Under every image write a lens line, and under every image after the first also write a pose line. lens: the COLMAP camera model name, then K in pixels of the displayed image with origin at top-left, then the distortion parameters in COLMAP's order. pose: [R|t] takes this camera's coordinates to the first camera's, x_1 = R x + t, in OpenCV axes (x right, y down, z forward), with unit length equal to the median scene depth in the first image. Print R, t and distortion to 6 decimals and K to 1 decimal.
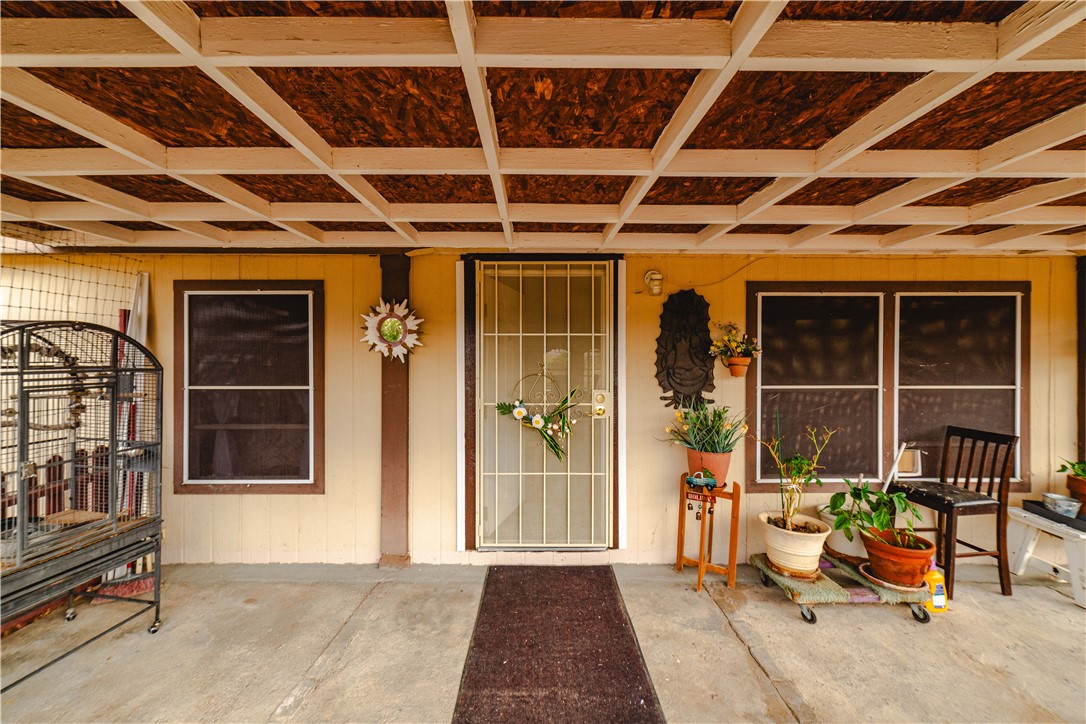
lens RADIAL K [[408.4, 0, 539.1], [0, 408.4, 362.5], [0, 0, 1]] dist [0.000679, 0.000211]
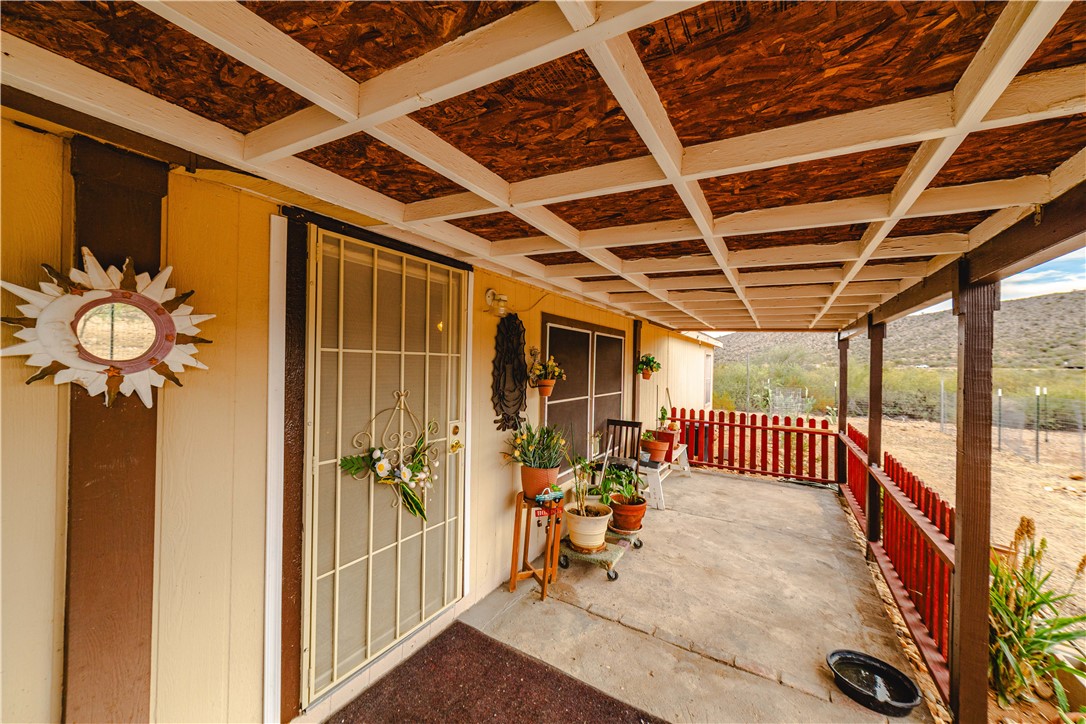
lens RADIAL K [[408.4, 0, 539.1], [0, 408.4, 362.5], [0, 0, 1]] dist [0.000679, 0.000211]
pose [[0.524892, 0.011817, 0.851087, -0.481641], [-0.014687, 0.999880, -0.004825, -0.051405], [-0.851042, -0.009967, 0.525003, 0.405261]]
